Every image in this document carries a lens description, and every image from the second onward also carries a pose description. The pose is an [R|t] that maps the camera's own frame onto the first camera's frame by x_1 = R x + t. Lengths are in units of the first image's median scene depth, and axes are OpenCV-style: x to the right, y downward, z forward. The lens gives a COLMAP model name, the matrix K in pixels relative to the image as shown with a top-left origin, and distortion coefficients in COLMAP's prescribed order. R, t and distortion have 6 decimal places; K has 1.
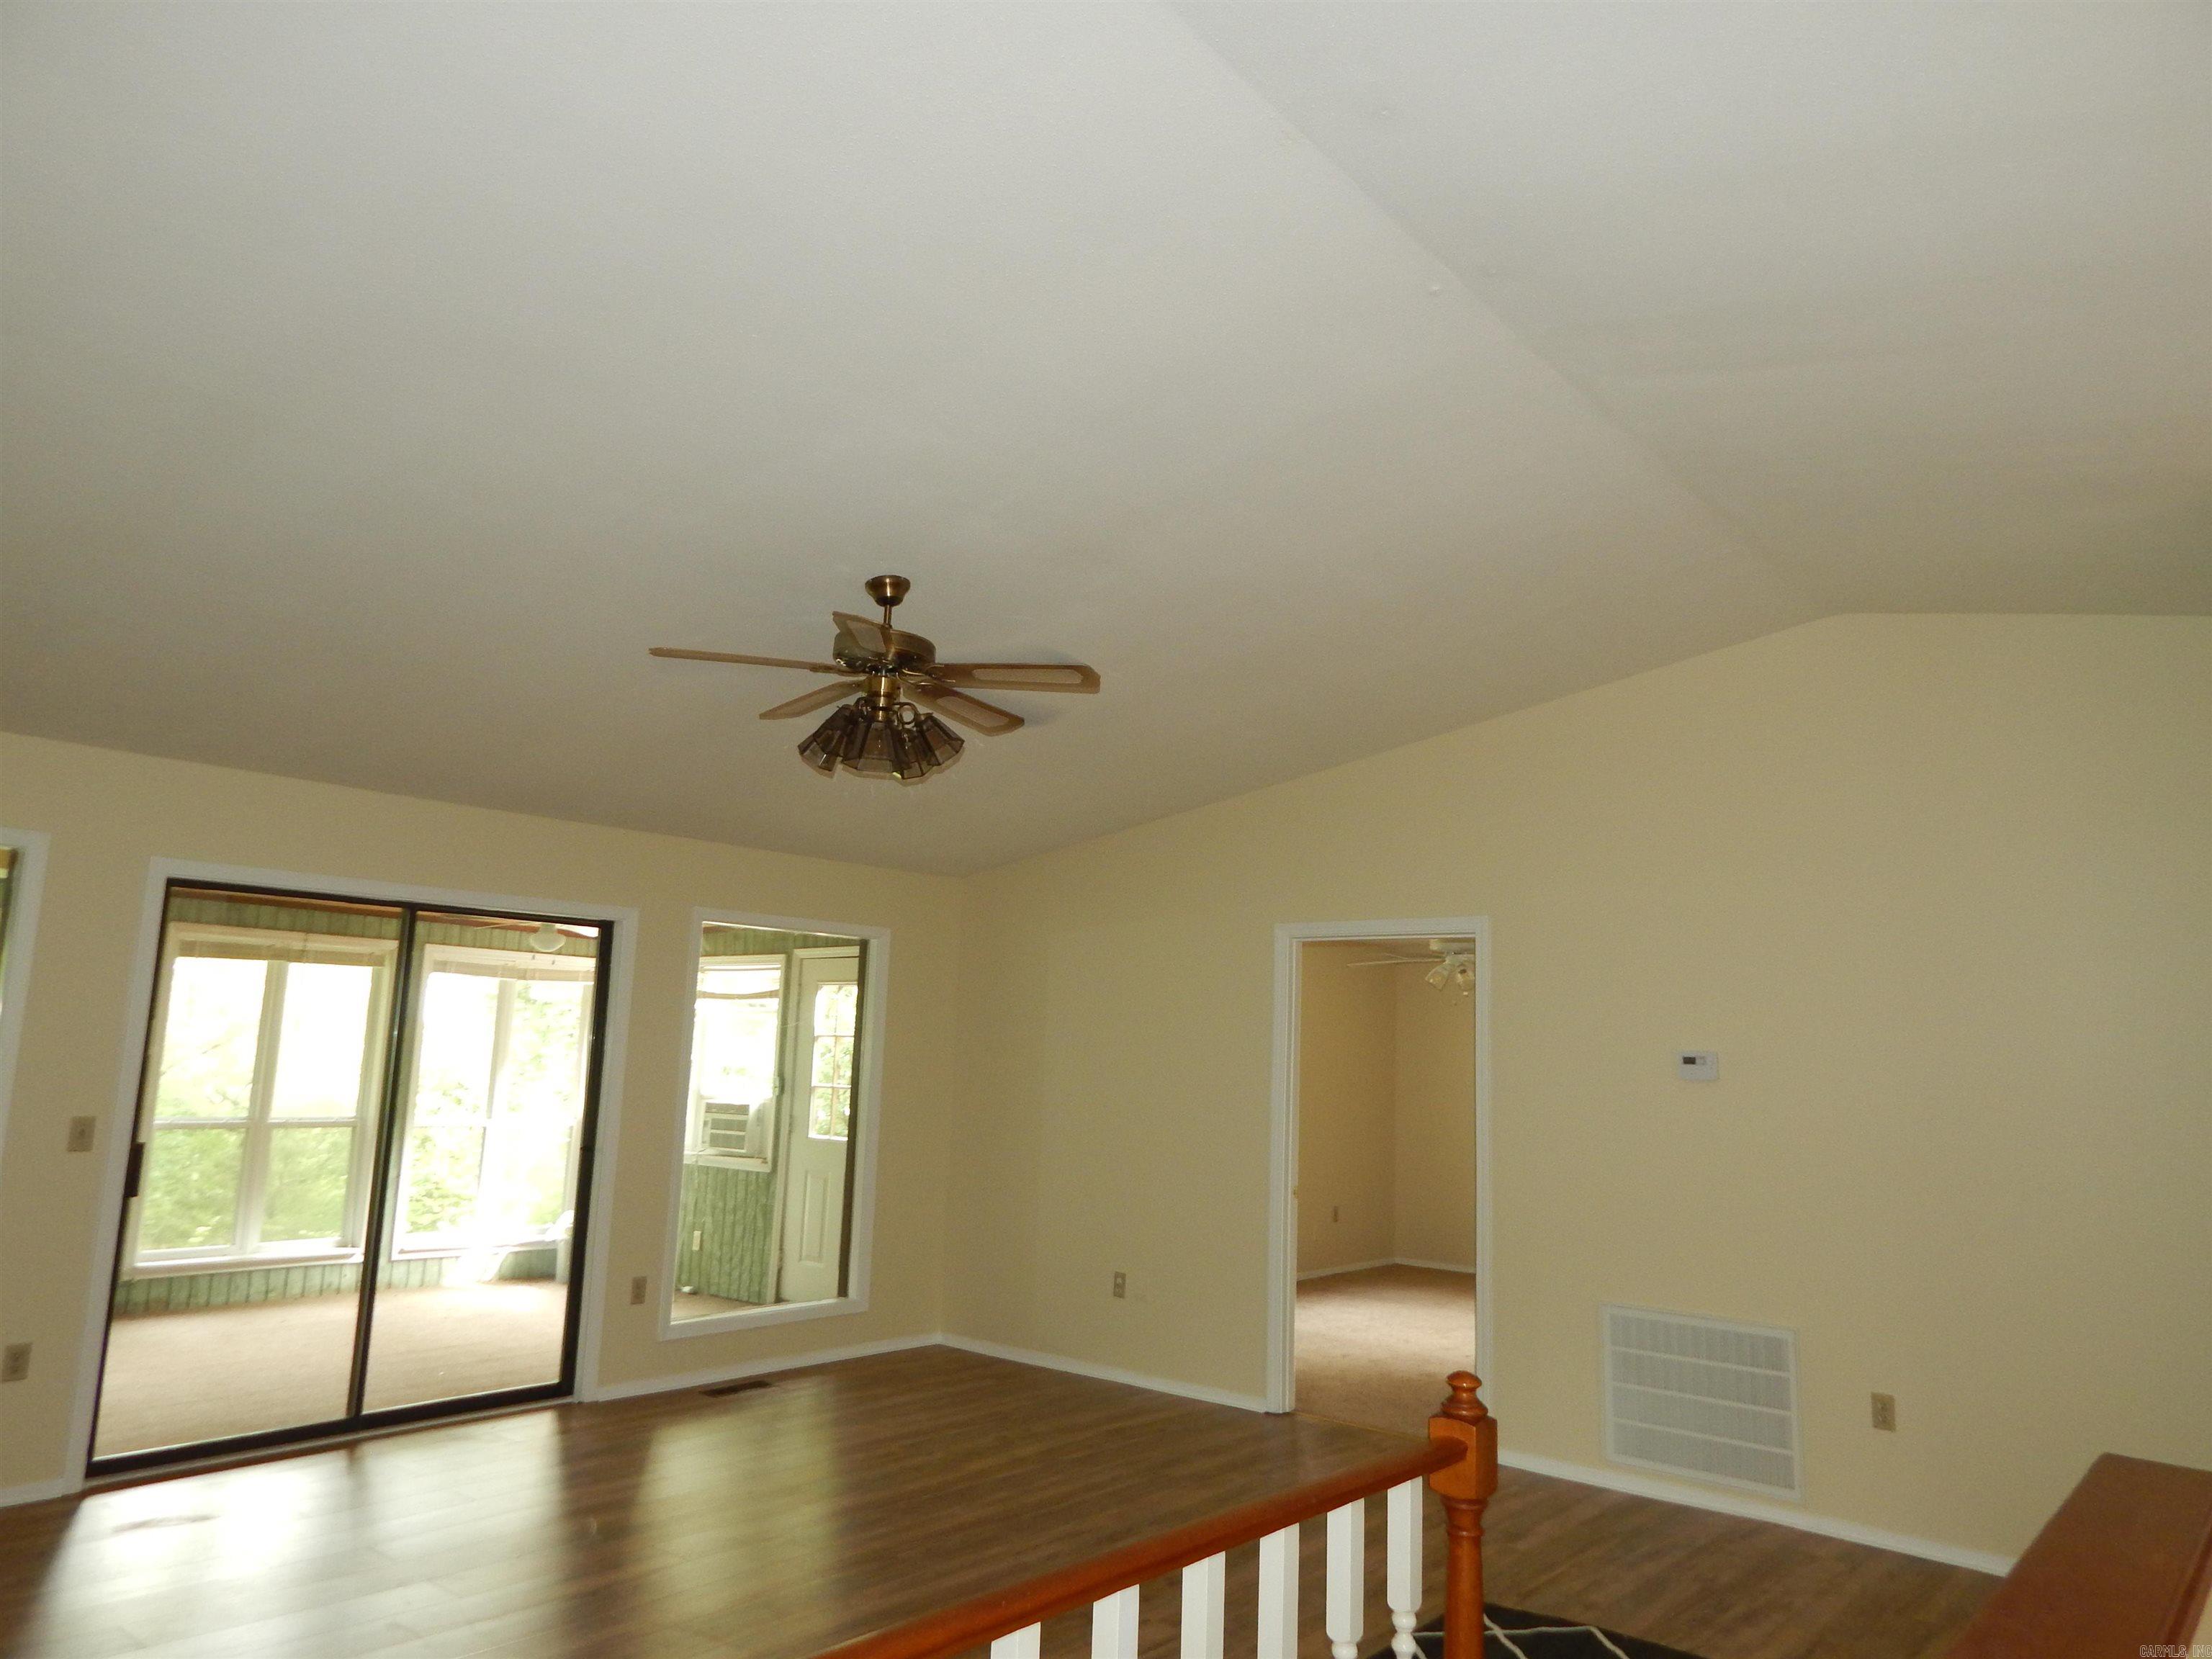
lens RADIAL K [[1495.1, 0, 1104.9], [0, 1495.1, 820.5], [0, 0, 1]] dist [0.035312, -0.019142]
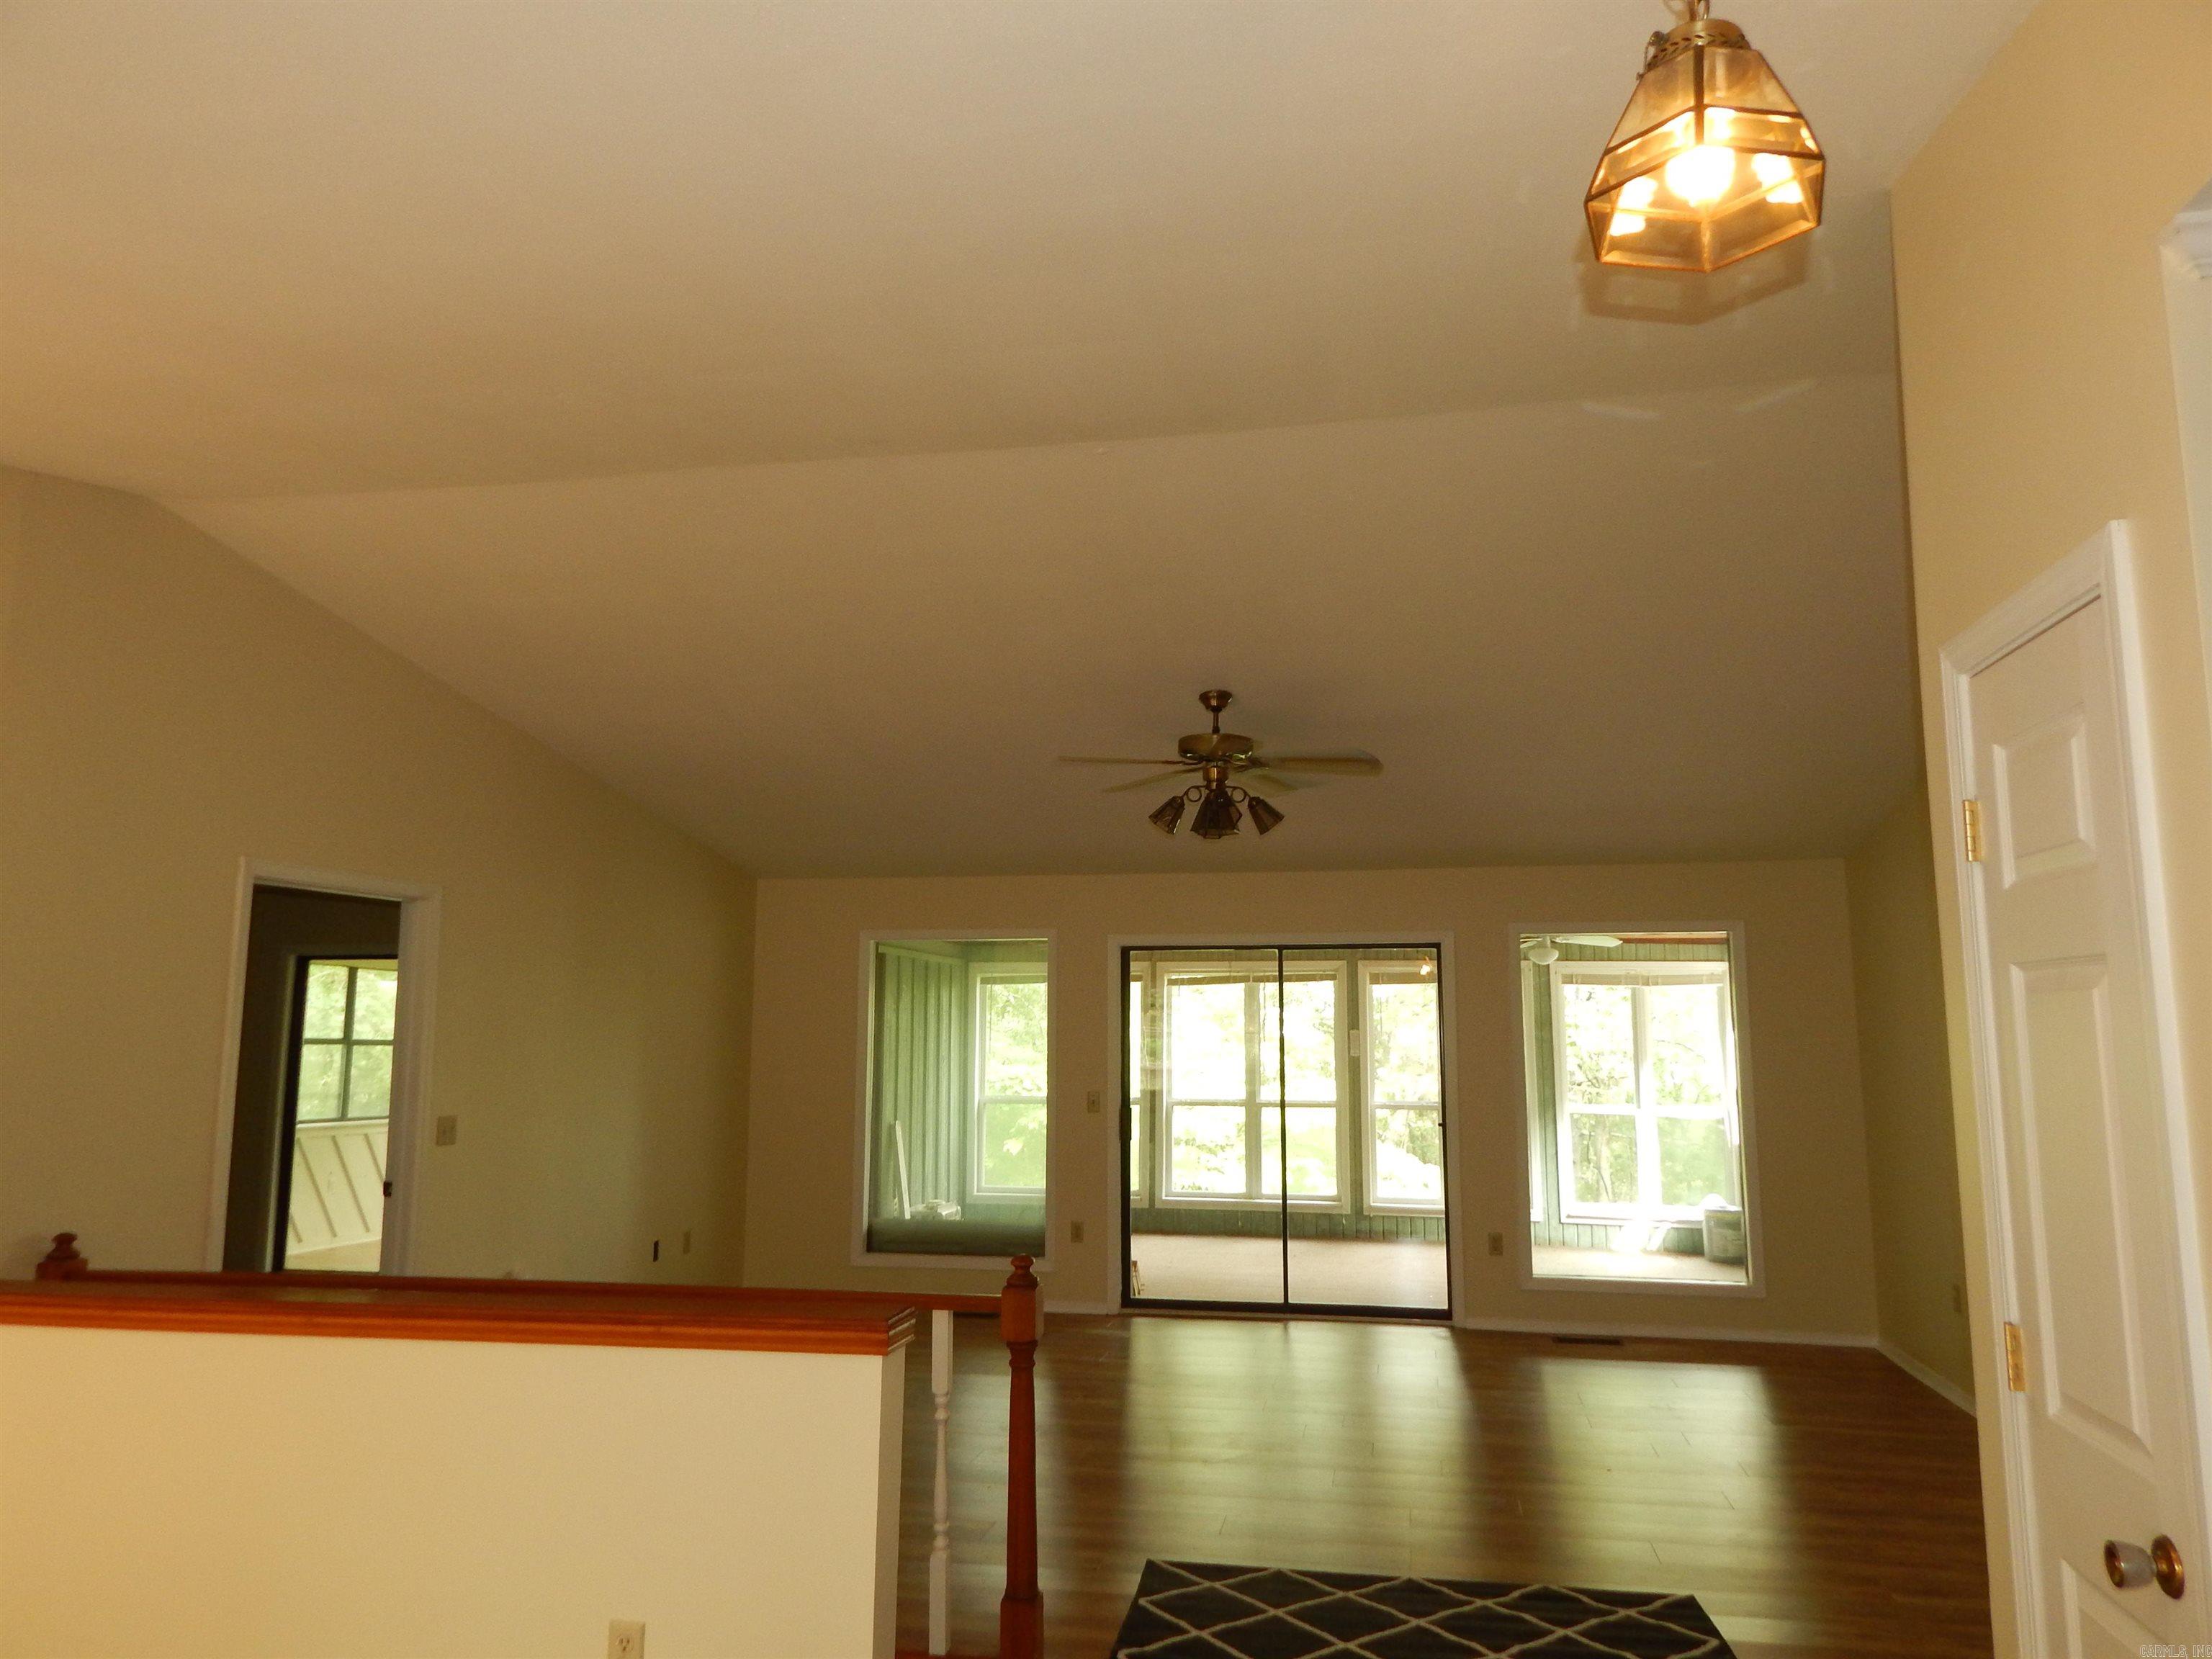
lens RADIAL K [[1495.1, 0, 1100.0], [0, 1495.1, 822.9], [0, 0, 1]] dist [0.035312, -0.019142]
pose [[0.474158, -0.152518, -0.867129, 0.601032], [0.150914, 0.984385, -0.090620, 0.037907], [0.867410, -0.087894, 0.489771, 0.151855]]
